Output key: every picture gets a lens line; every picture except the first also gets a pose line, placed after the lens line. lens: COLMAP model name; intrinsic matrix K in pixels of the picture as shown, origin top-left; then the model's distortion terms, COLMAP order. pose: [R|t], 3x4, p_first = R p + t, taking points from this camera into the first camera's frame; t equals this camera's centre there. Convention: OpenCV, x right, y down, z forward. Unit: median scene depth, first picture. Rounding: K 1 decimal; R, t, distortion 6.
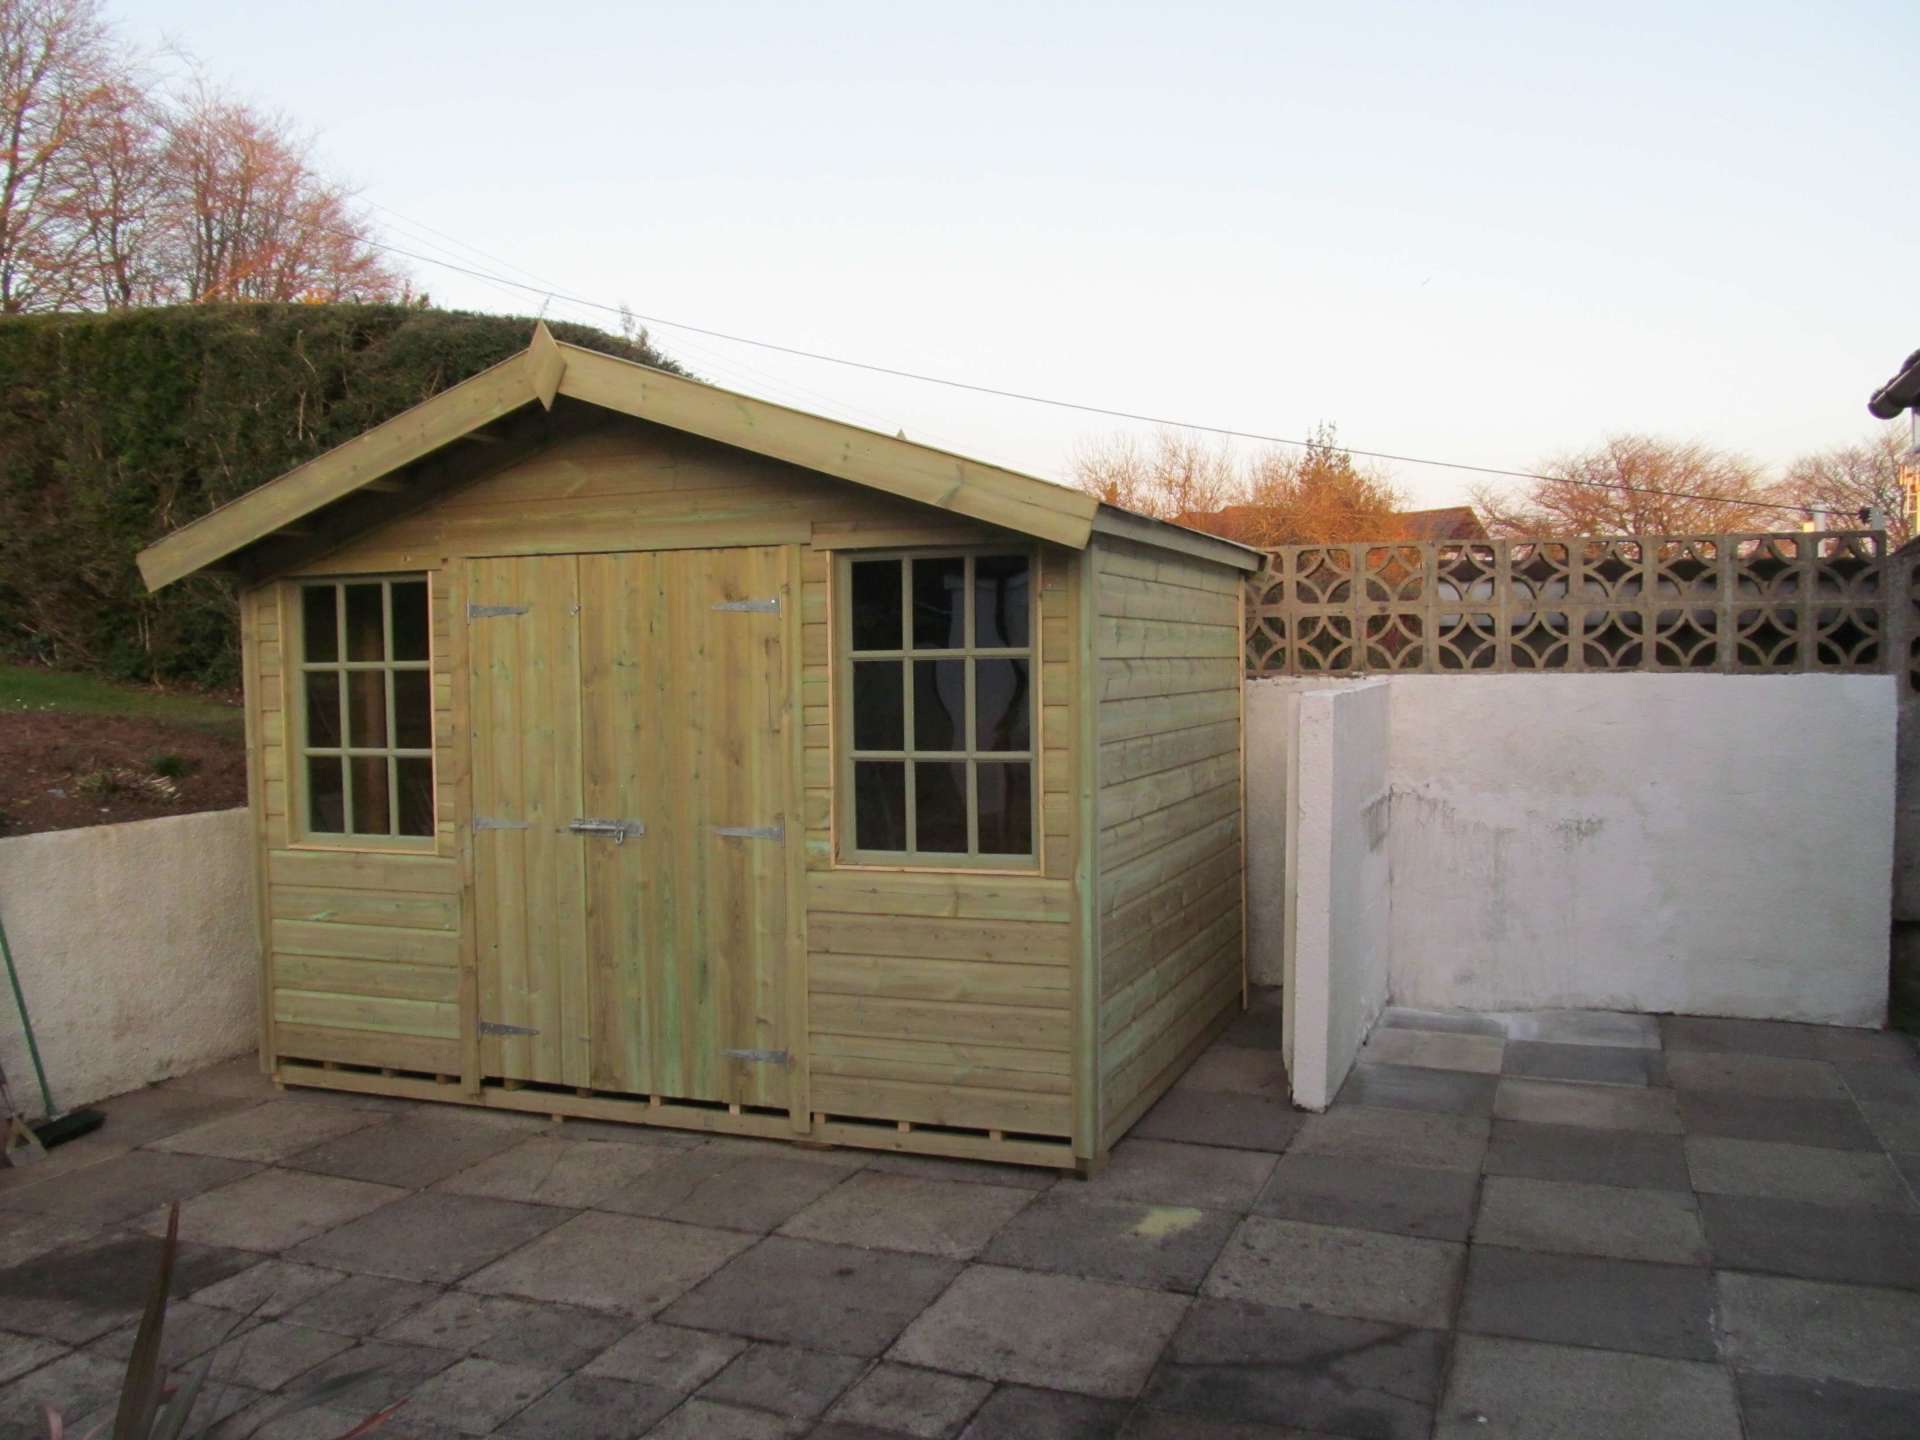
lens RADIAL K [[1583.1, 0, 959.8], [0, 1583.1, 721.7], [0, 0, 1]] dist [-0.055399, 0.023665]
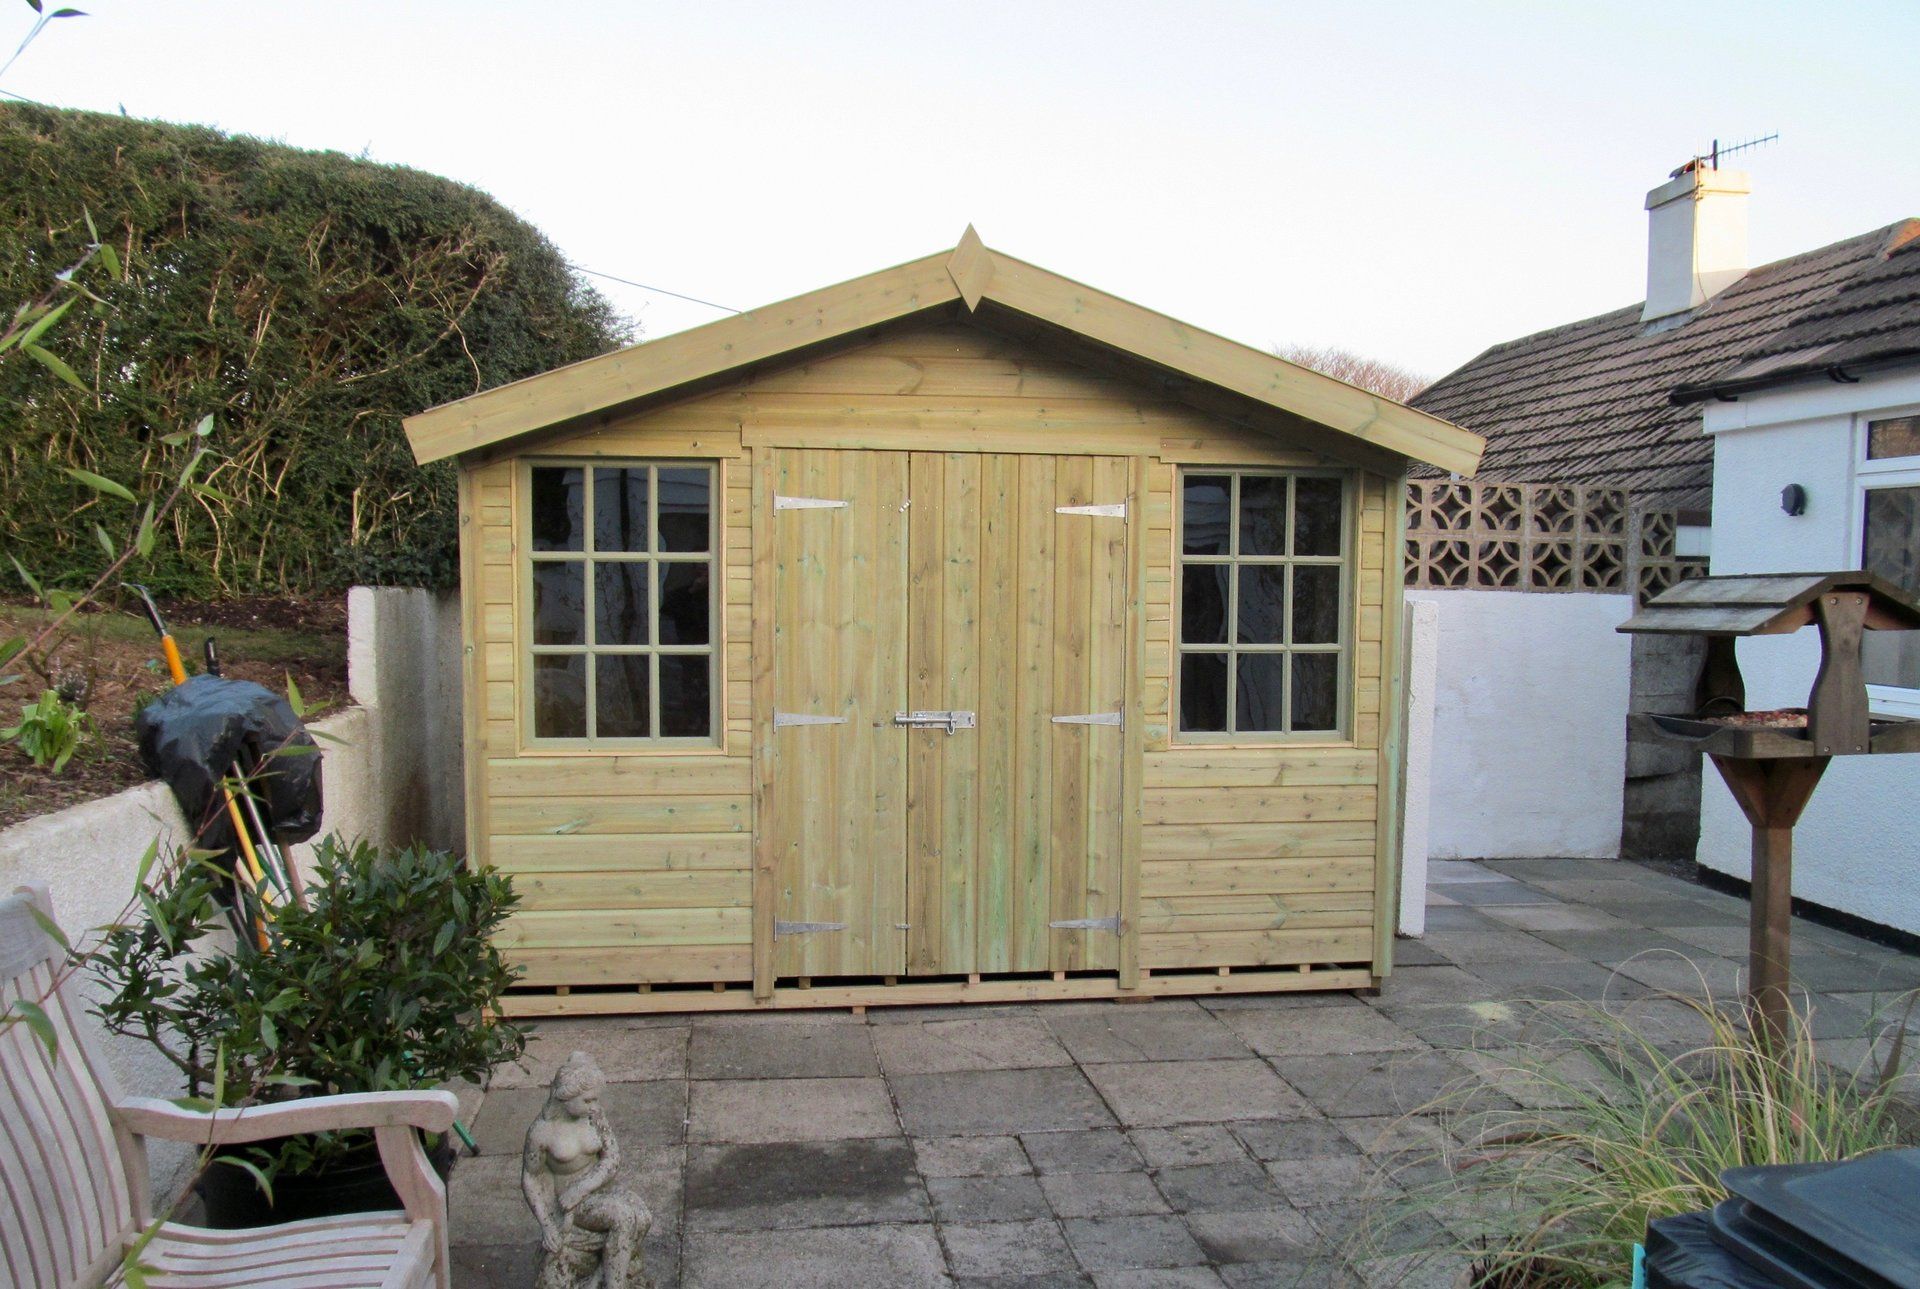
lens RADIAL K [[1676.0, 0, 971.8], [0, 1676.0, 718.3], [0, 0, 1]] dist [-0.054594, -0.010360]
pose [[0.868952, -0.020450, 0.494473, -0.759477], [-0.000071, 0.999141, 0.041448, 0.021140], [-0.494896, -0.036051, 0.868204, 0.038599]]
